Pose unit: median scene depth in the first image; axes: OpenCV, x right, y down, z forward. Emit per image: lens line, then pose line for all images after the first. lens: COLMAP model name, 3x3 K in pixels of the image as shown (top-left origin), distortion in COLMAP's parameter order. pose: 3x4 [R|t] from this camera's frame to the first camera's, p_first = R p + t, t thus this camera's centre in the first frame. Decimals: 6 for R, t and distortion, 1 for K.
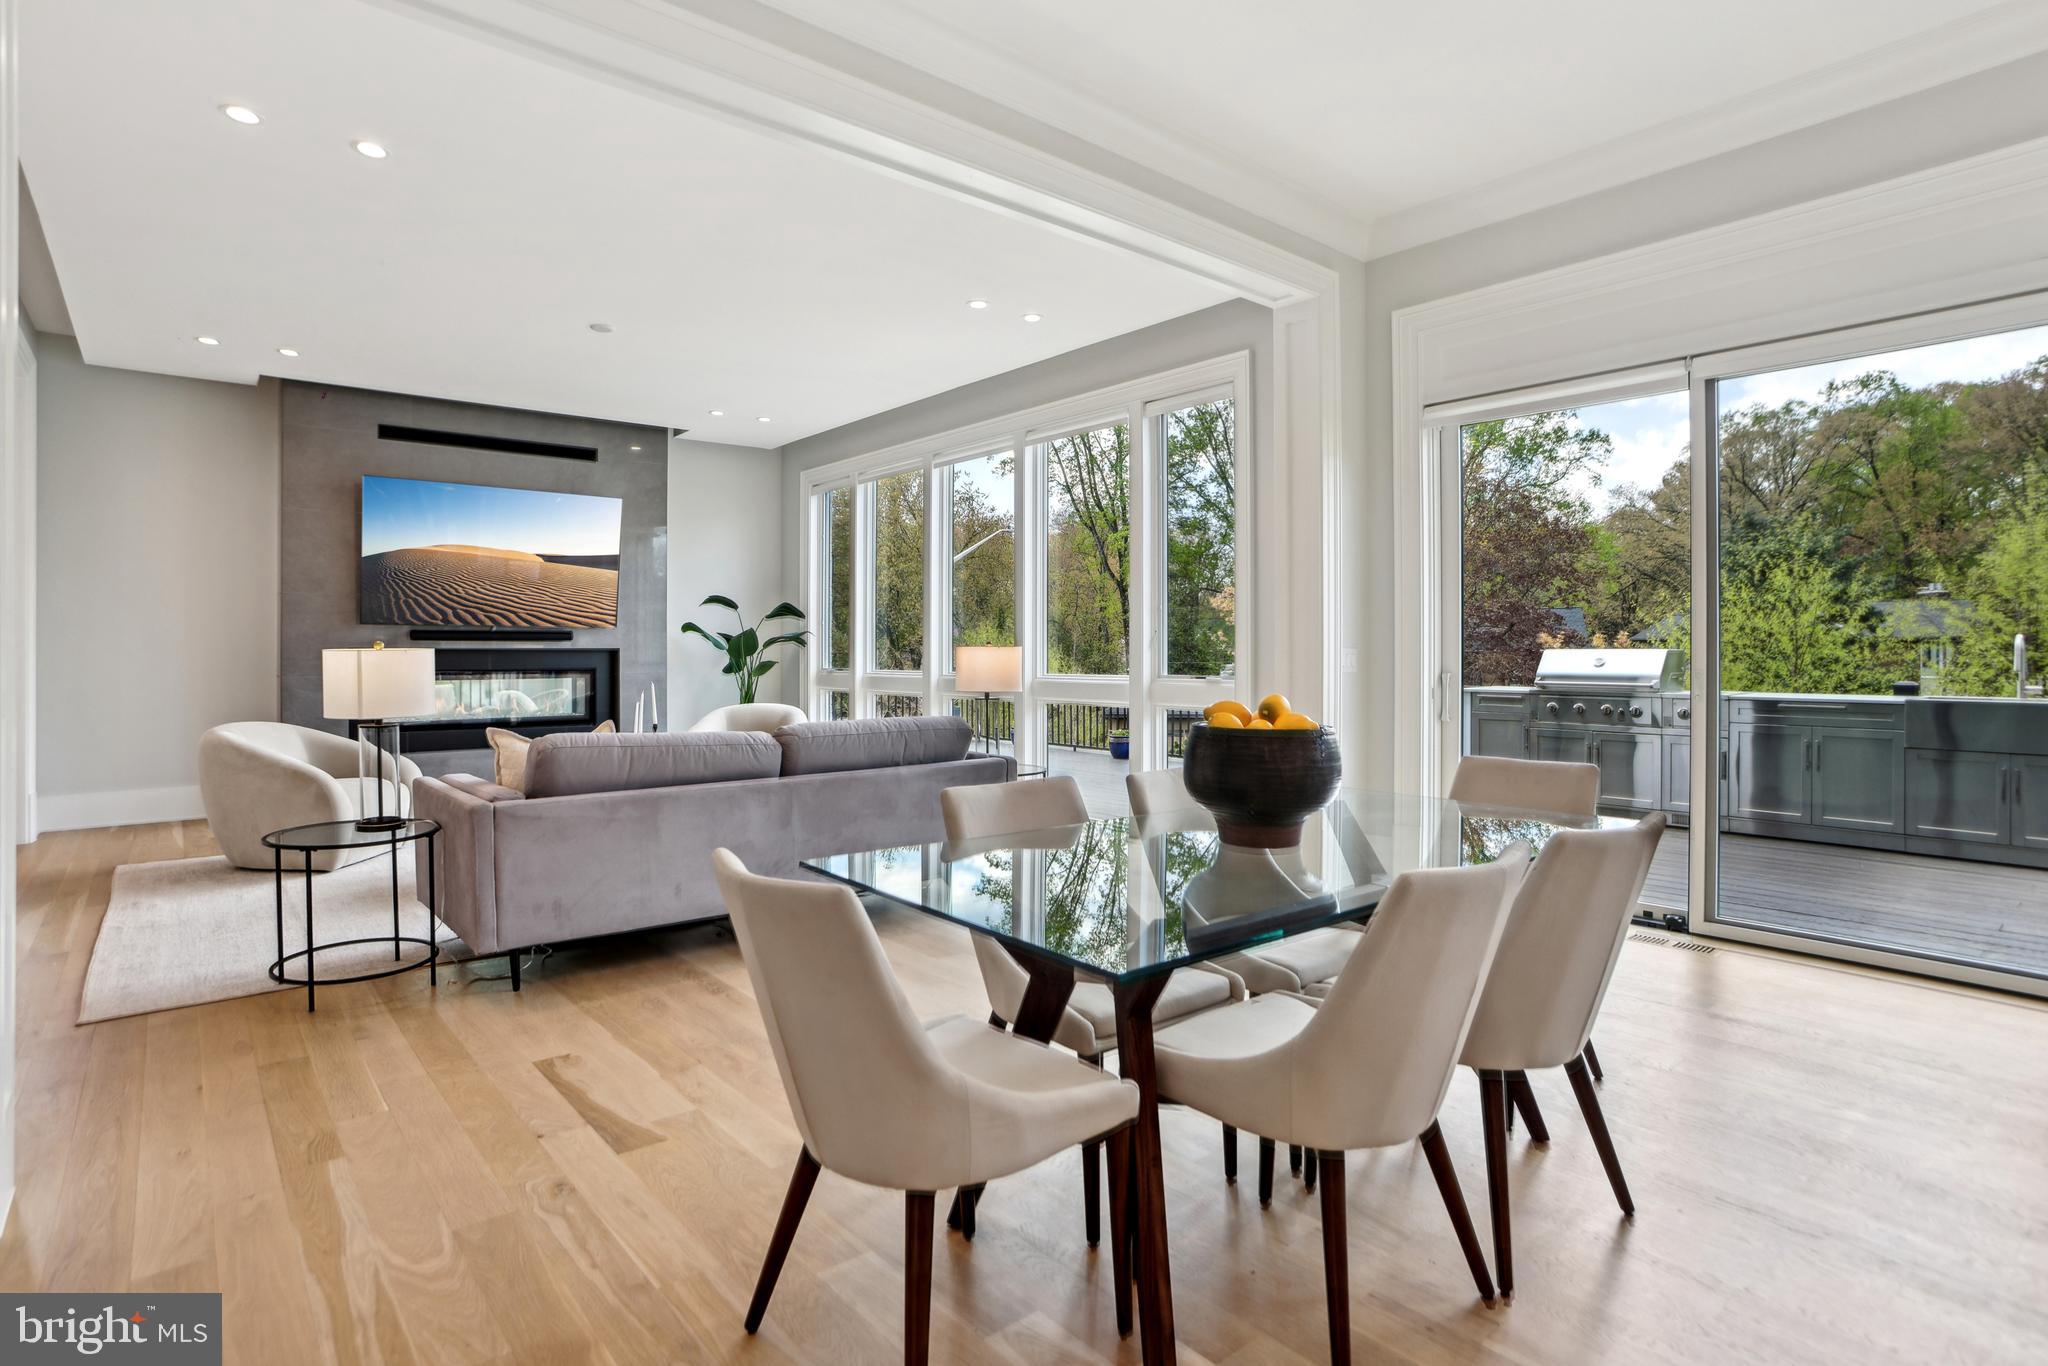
lens RADIAL K [[1043.0, 0, 1010.9], [0, 1043.0, 650.8], [0, 0, 1]] dist [-0.097445, 0.044274]
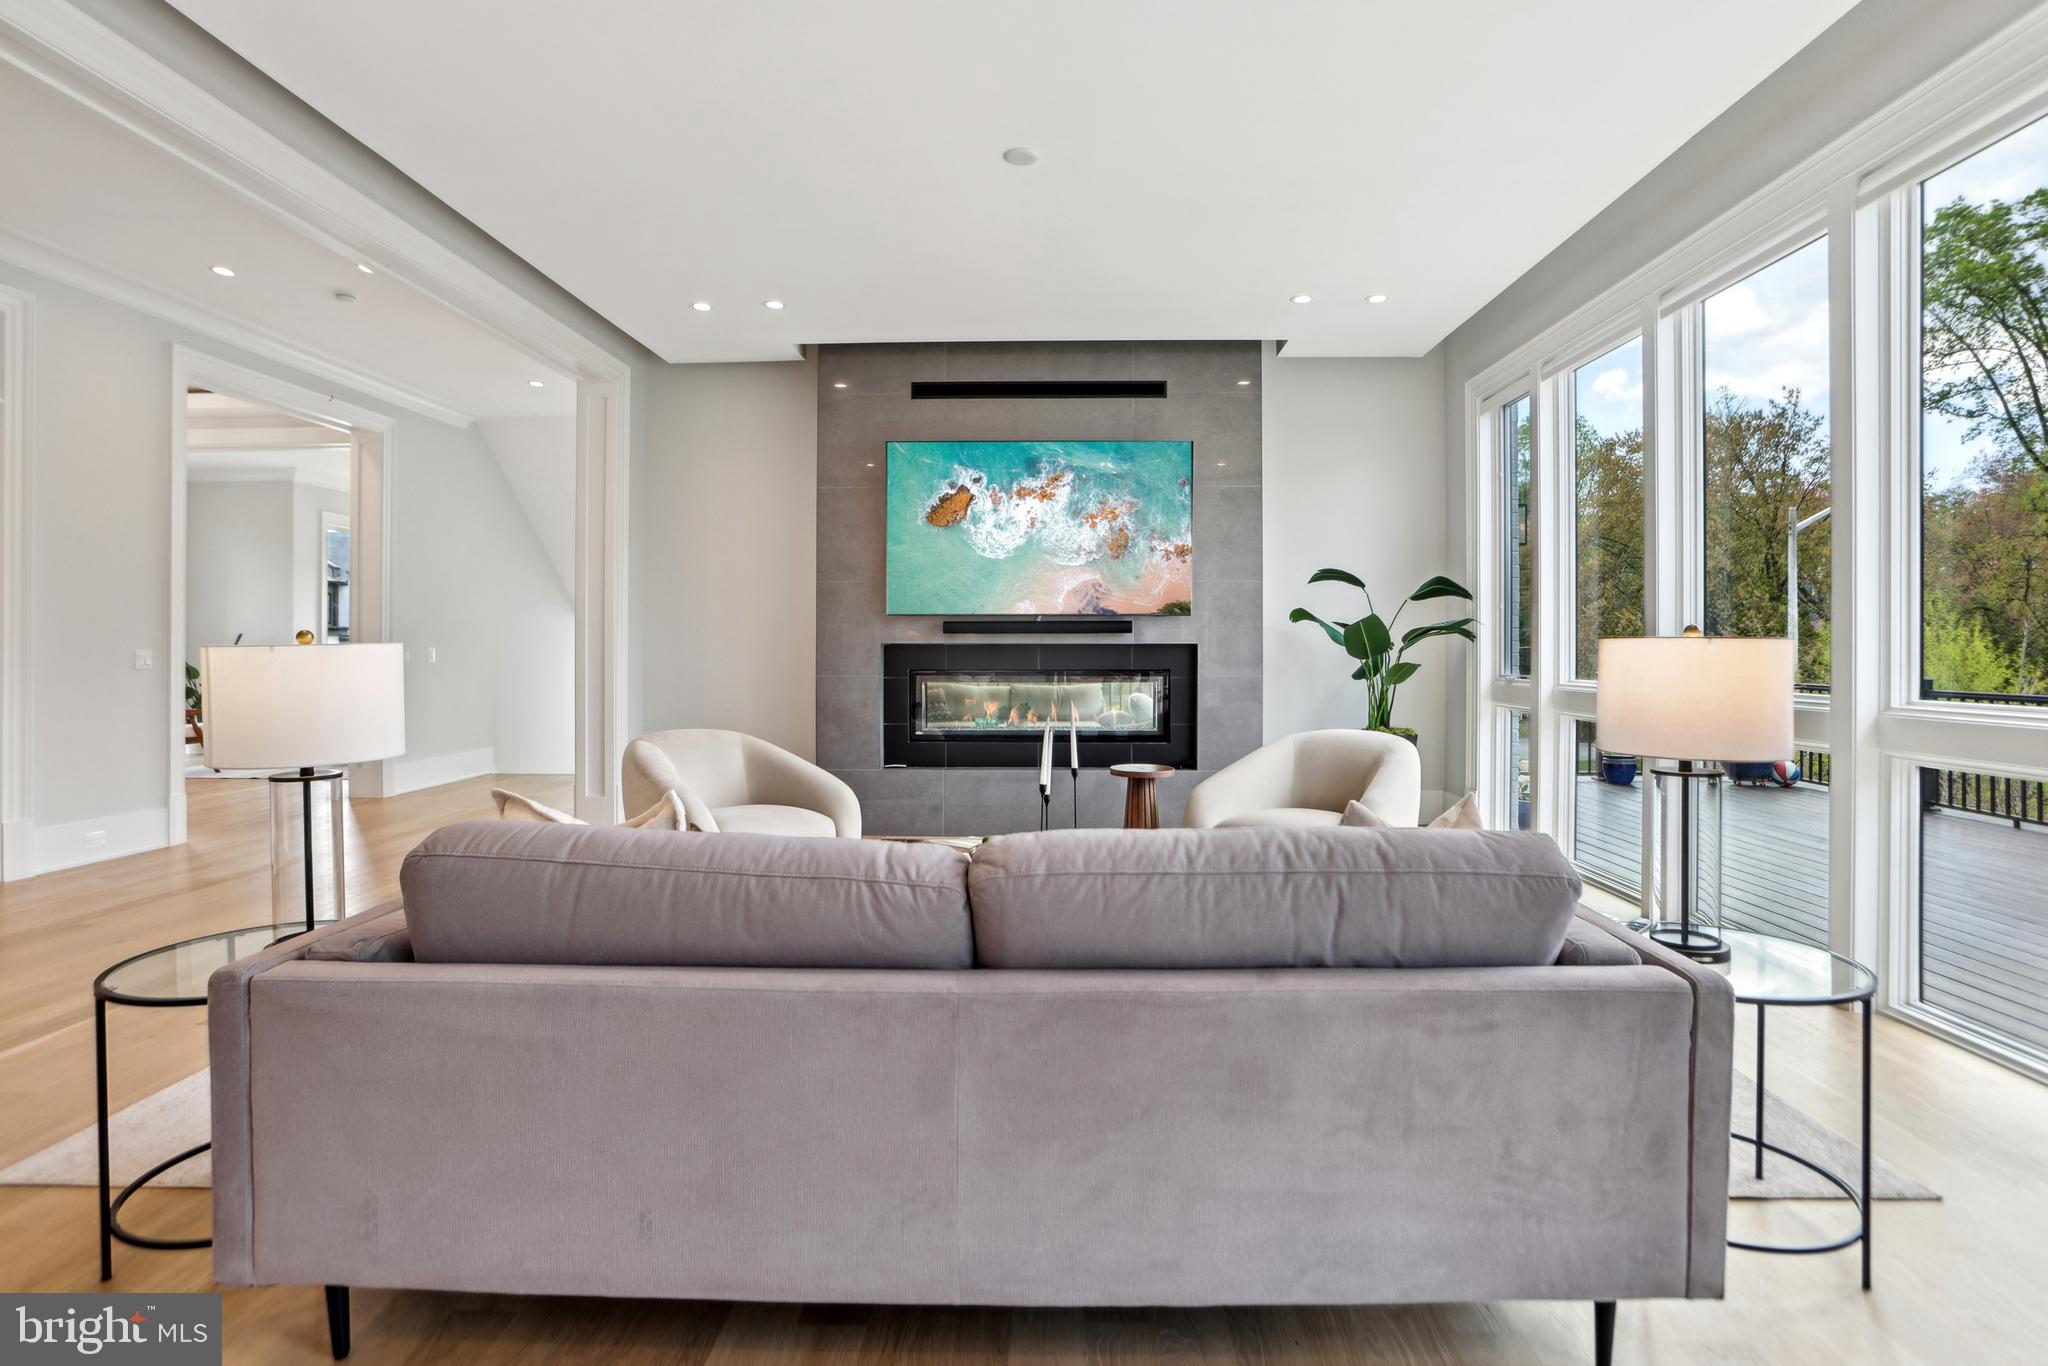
lens RADIAL K [[1043.0, 0, 1010.9], [0, 1043.0, 650.8], [0, 0, 1]] dist [-0.097445, 0.044274]
pose [[0.740433, 0.006501, -0.672099, 0.027346], [-0.003610, 0.999977, 0.005696, -0.001103], [0.672120, -0.001791, 0.740440, 0.351650]]
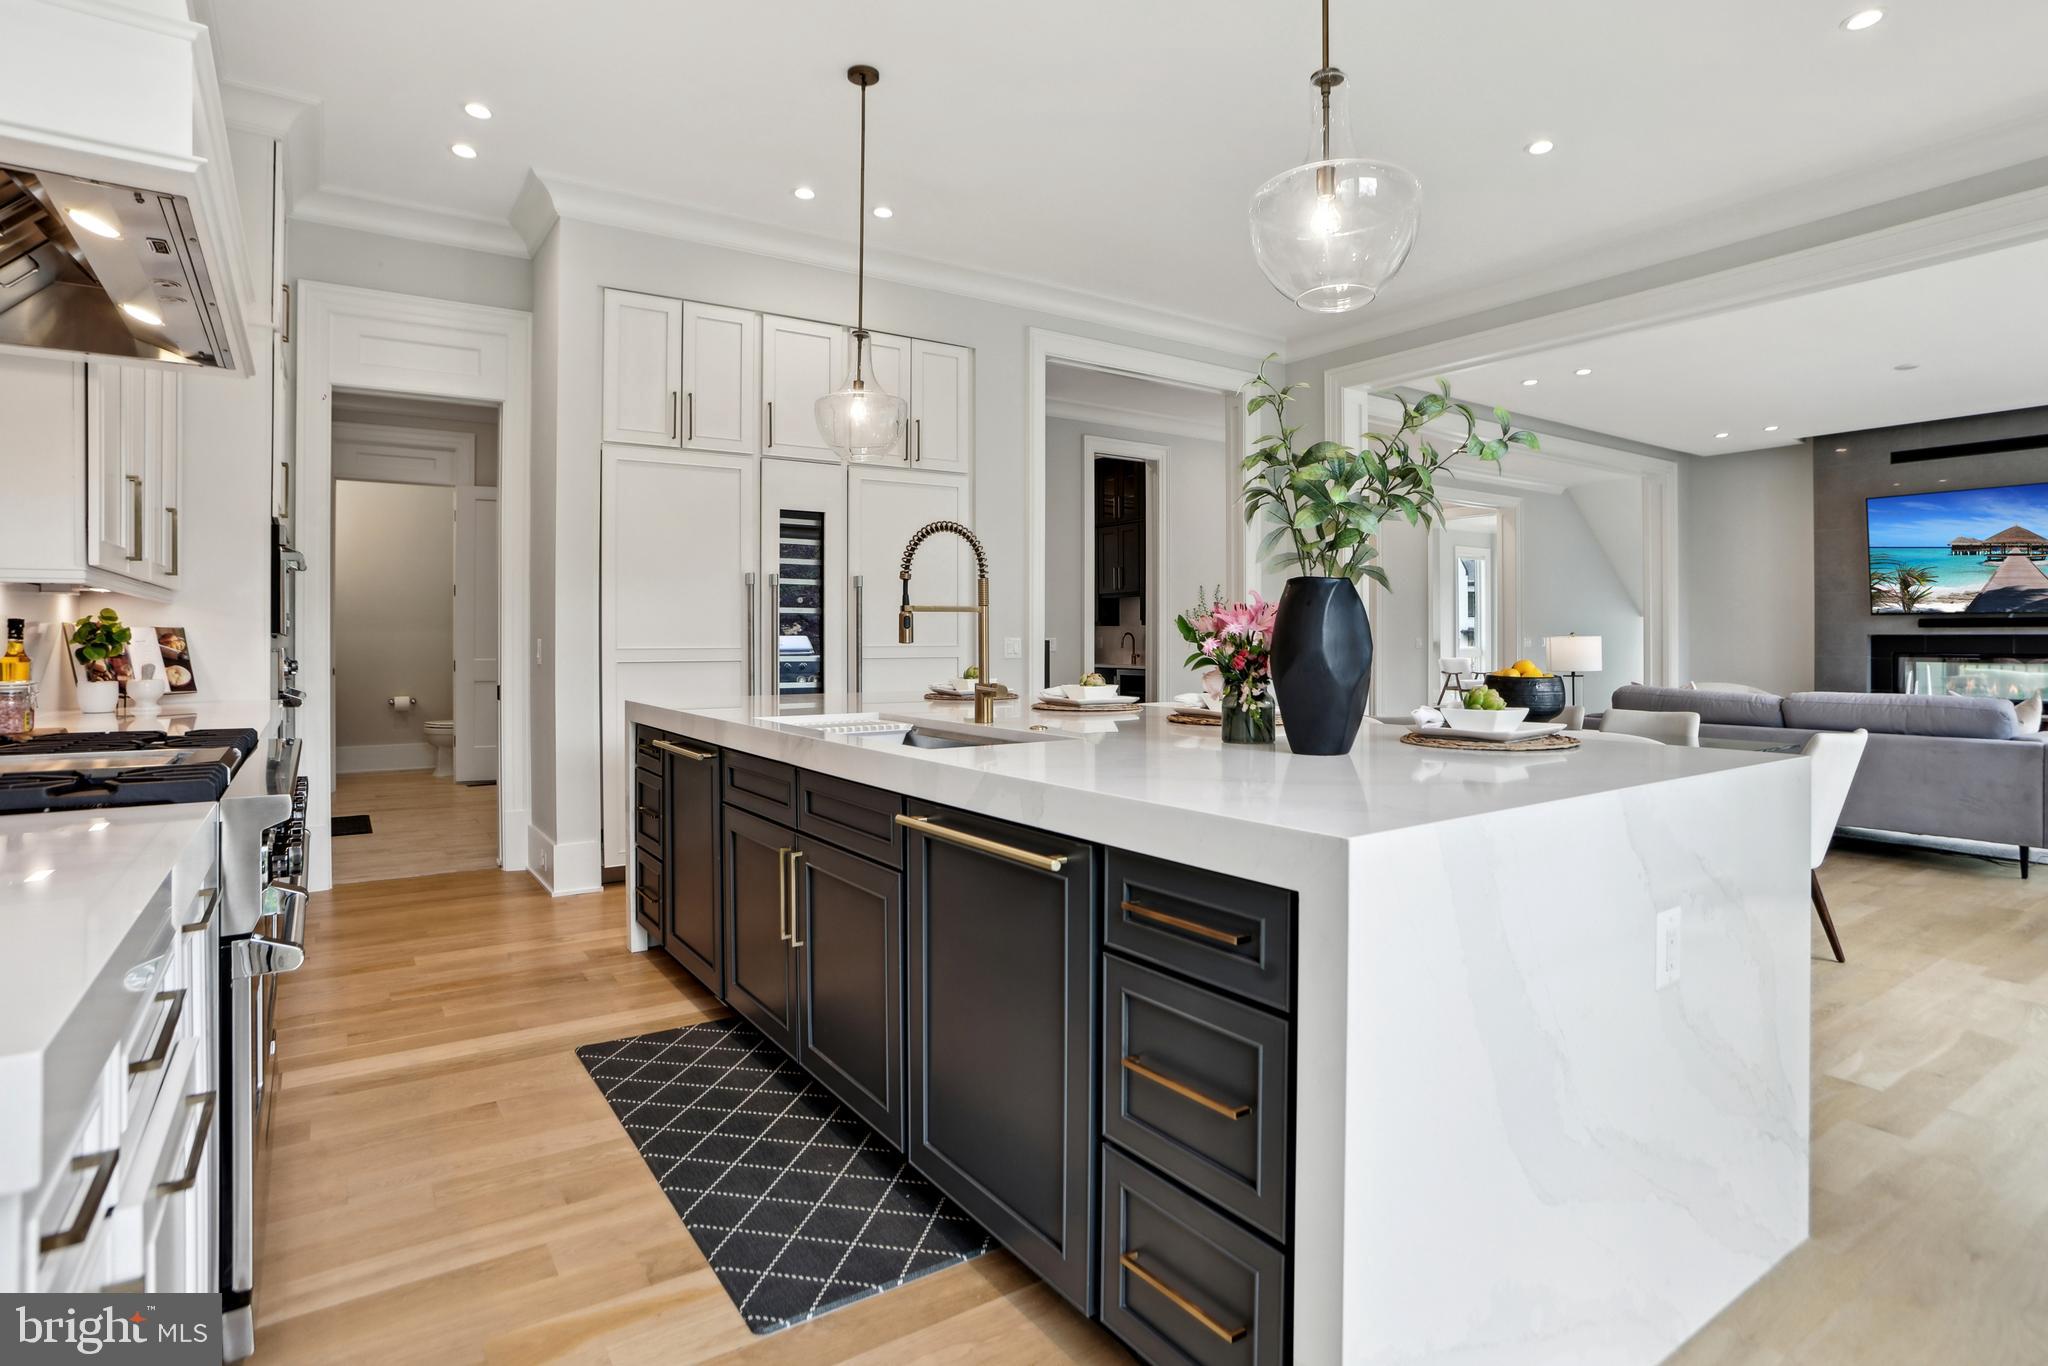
lens RADIAL K [[1043.0, 0, 1010.9], [0, 1043.0, 650.8], [0, 0, 1]] dist [-0.097445, 0.044274]
pose [[-0.105166, 0.017734, -0.994296, 0.607356], [-0.000224, 0.999841, 0.017857, -0.003285], [0.994455, 0.002101, -0.105146, 0.048483]]
